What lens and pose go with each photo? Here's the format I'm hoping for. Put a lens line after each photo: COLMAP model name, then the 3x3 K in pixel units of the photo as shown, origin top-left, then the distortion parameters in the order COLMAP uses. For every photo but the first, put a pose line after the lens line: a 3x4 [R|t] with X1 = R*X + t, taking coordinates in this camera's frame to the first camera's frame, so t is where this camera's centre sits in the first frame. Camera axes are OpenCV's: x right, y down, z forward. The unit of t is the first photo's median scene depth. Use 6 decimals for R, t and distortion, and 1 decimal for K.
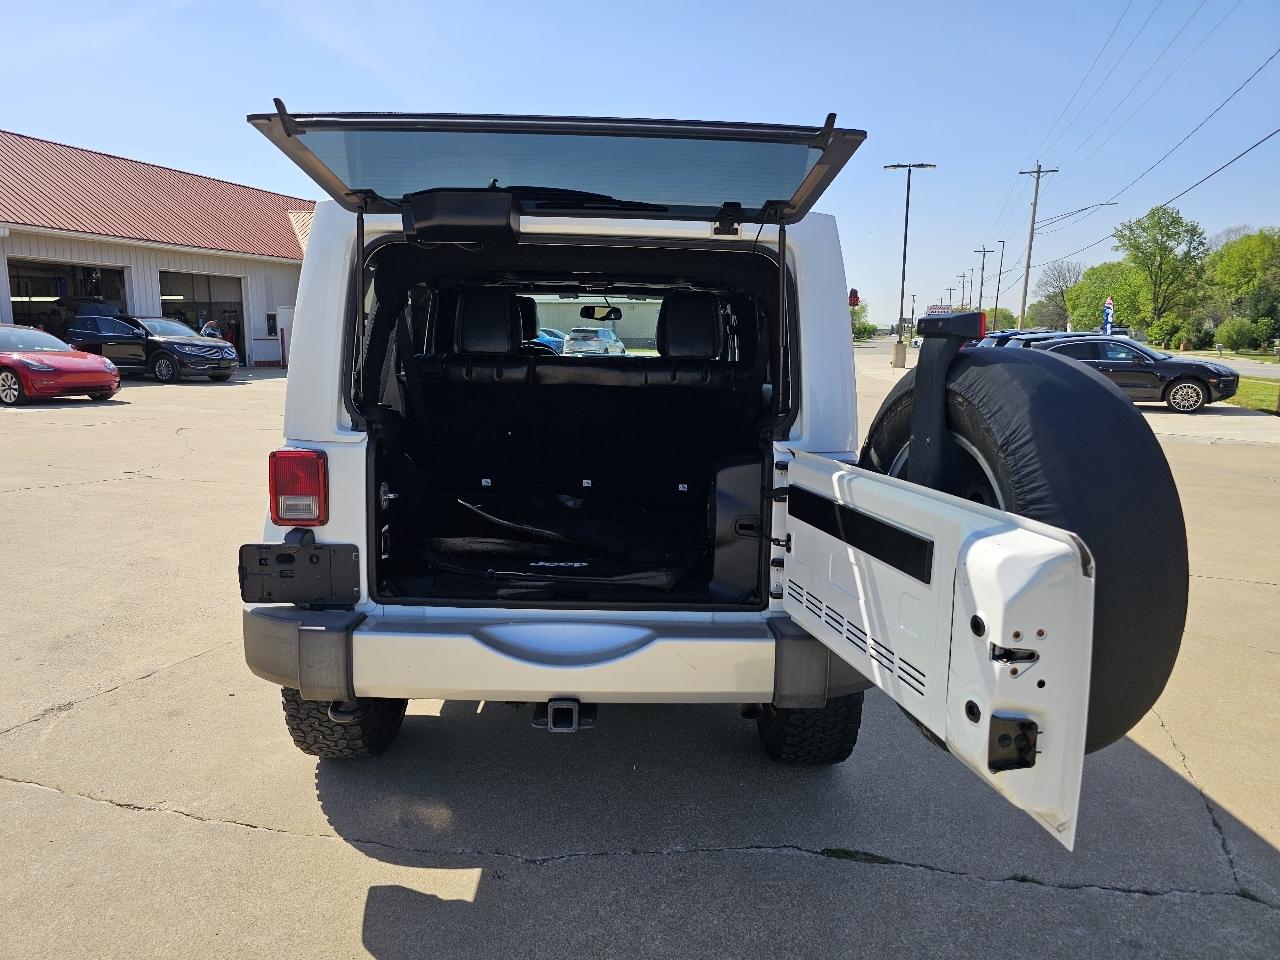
lens RADIAL K [[862.0, 0, 636.4], [0, 862.0, 474.7], [0, 0, 1]] dist [0.045690, -0.040260]
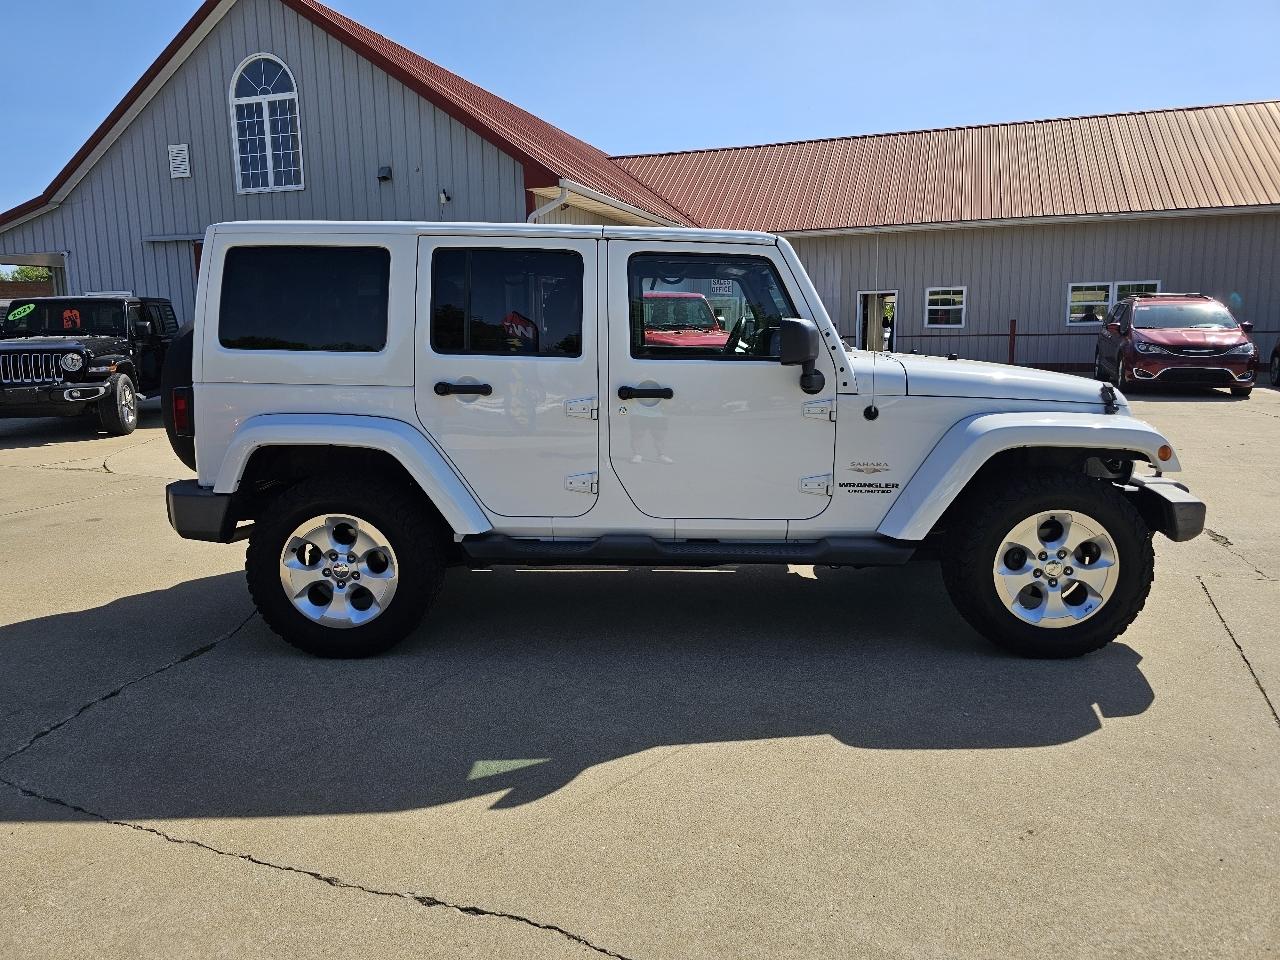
lens RADIAL K [[862.0, 0, 639.1], [0, 862.0, 466.4], [0, 0, 1]] dist [0.045690, -0.040260]
pose [[-0.038484, 0.144079, -0.988818, 0.144370], [-0.147606, 0.977875, 0.148230, -0.018612], [0.988297, 0.151660, -0.016365, 0.149618]]
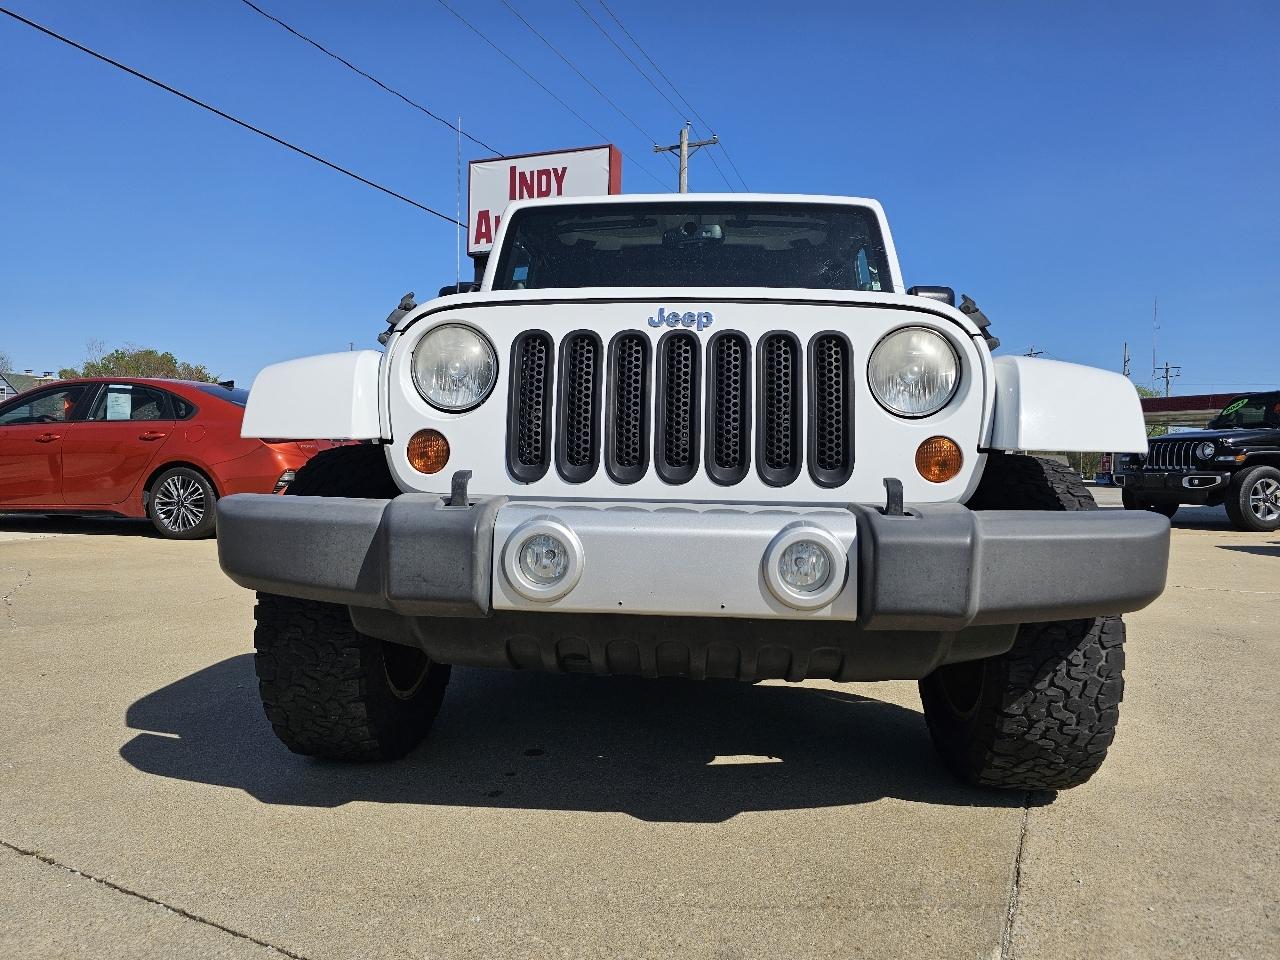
lens RADIAL K [[862.0, 0, 644.7], [0, 862.0, 467.7], [0, 0, 1]] dist [0.045690, -0.040260]
pose [[-0.996883, -0.037572, 0.069377, -0.009511], [-0.025436, 0.985429, 0.168176, -0.020220], [-0.074685, 0.165887, -0.983313, 0.280318]]
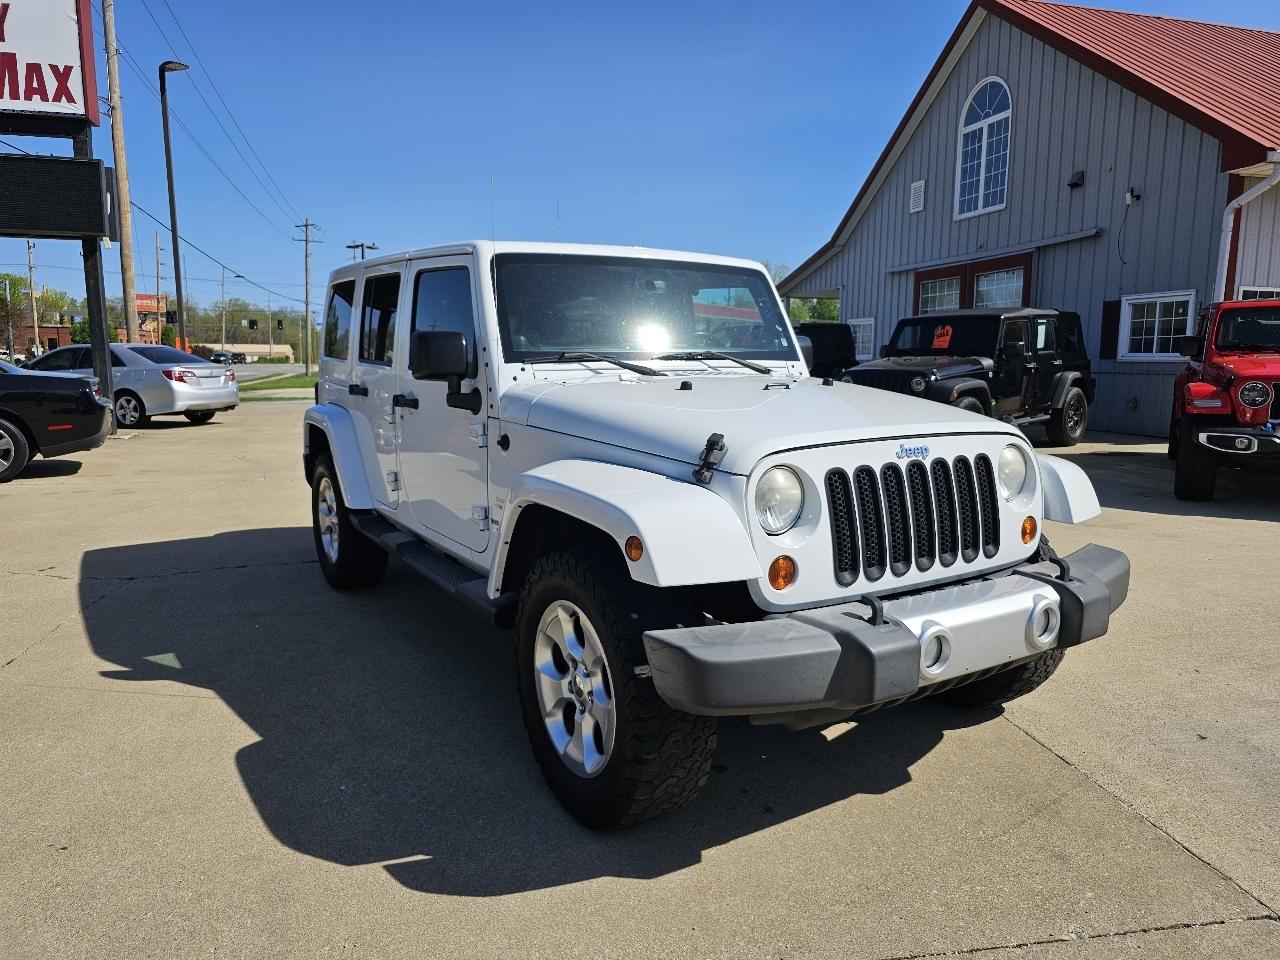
lens RADIAL K [[862.0, 0, 646.9], [0, 862.0, 481.6], [0, 0, 1]] dist [0.045690, -0.040260]
pose [[-0.848930, 0.058729, -0.525232, 0.060586], [-0.099649, 0.958195, 0.268202, -0.038006], [0.519026, 0.280024, -0.807588, 0.274704]]
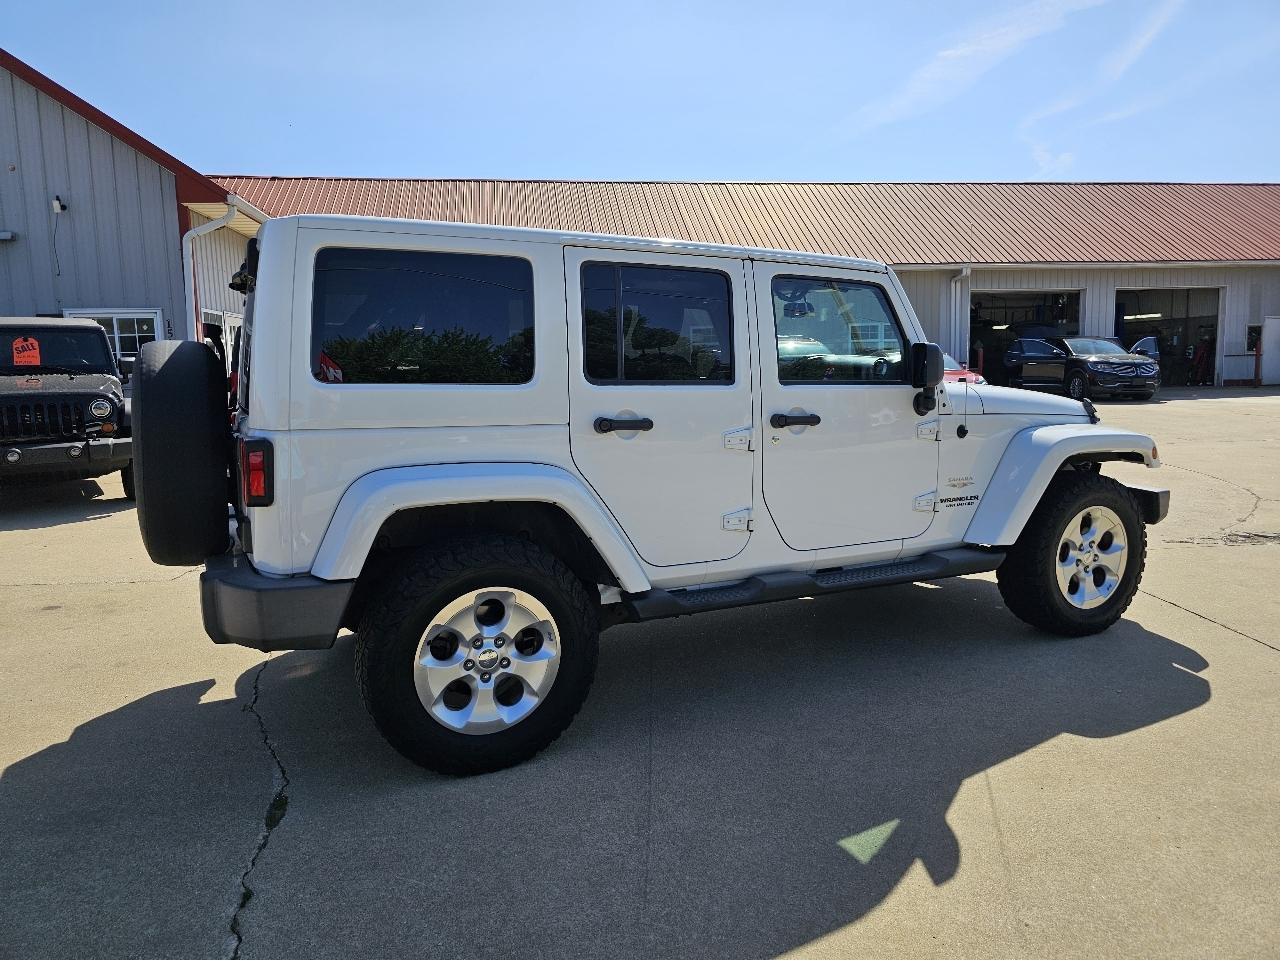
lens RADIAL K [[862.0, 0, 637.7], [0, 862.0, 464.0], [0, 0, 1]] dist [0.045690, -0.040260]
pose [[0.429759, 0.084339, -0.898996, 0.118526], [-0.117843, 0.992351, 0.036763, -0.006708], [0.895221, 0.090141, 0.436411, 0.076937]]
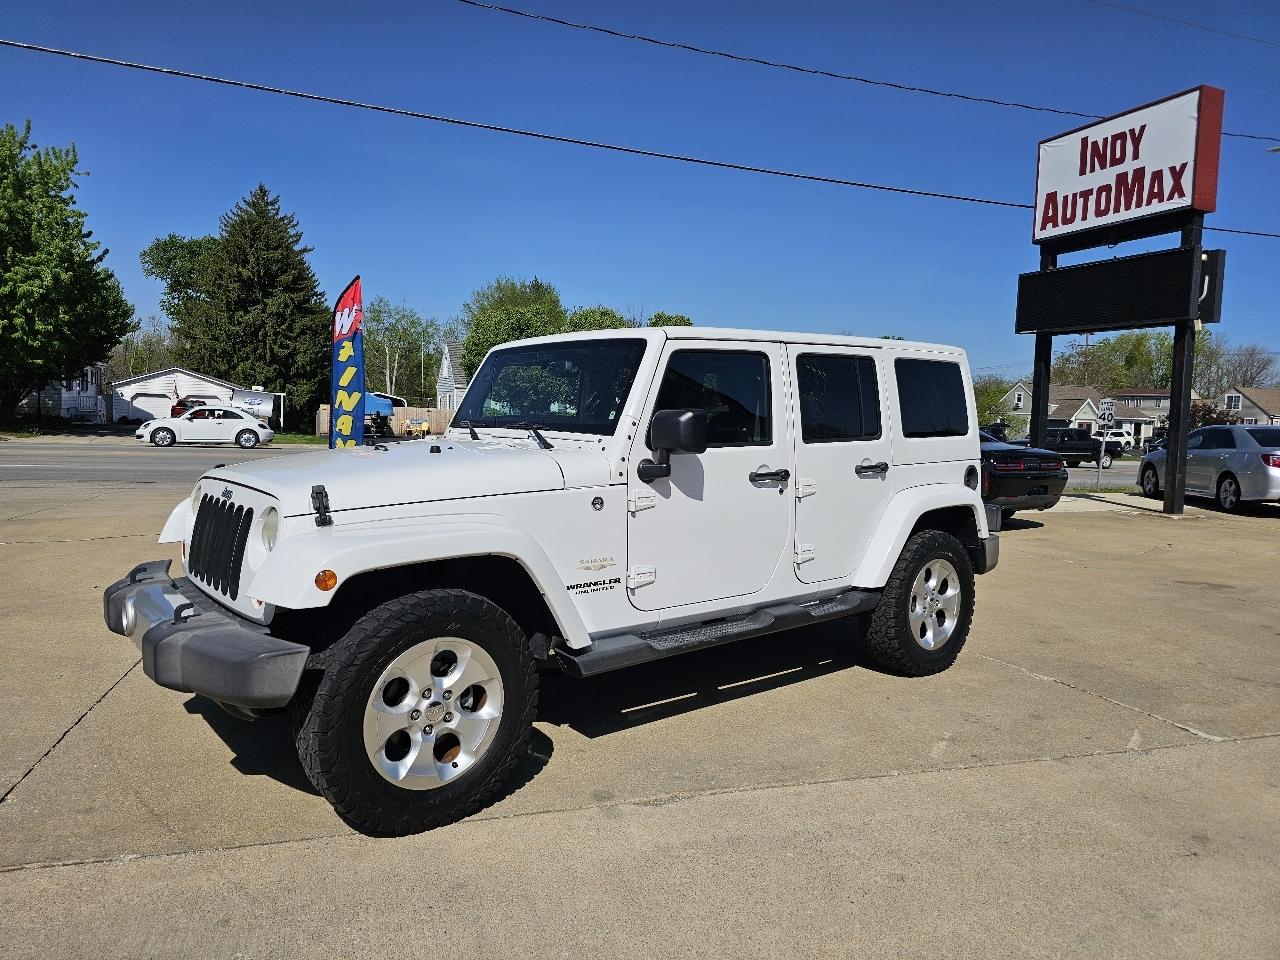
lens RADIAL K [[862.0, 0, 637.0], [0, 862.0, 470.7], [0, 0, 1]] dist [0.045690, -0.040260]
pose [[-0.628506, -0.083258, 0.773336, -0.127070], [0.086669, 0.980566, 0.176006, -0.038429], [-0.772961, 0.177645, -0.609076, 0.244898]]
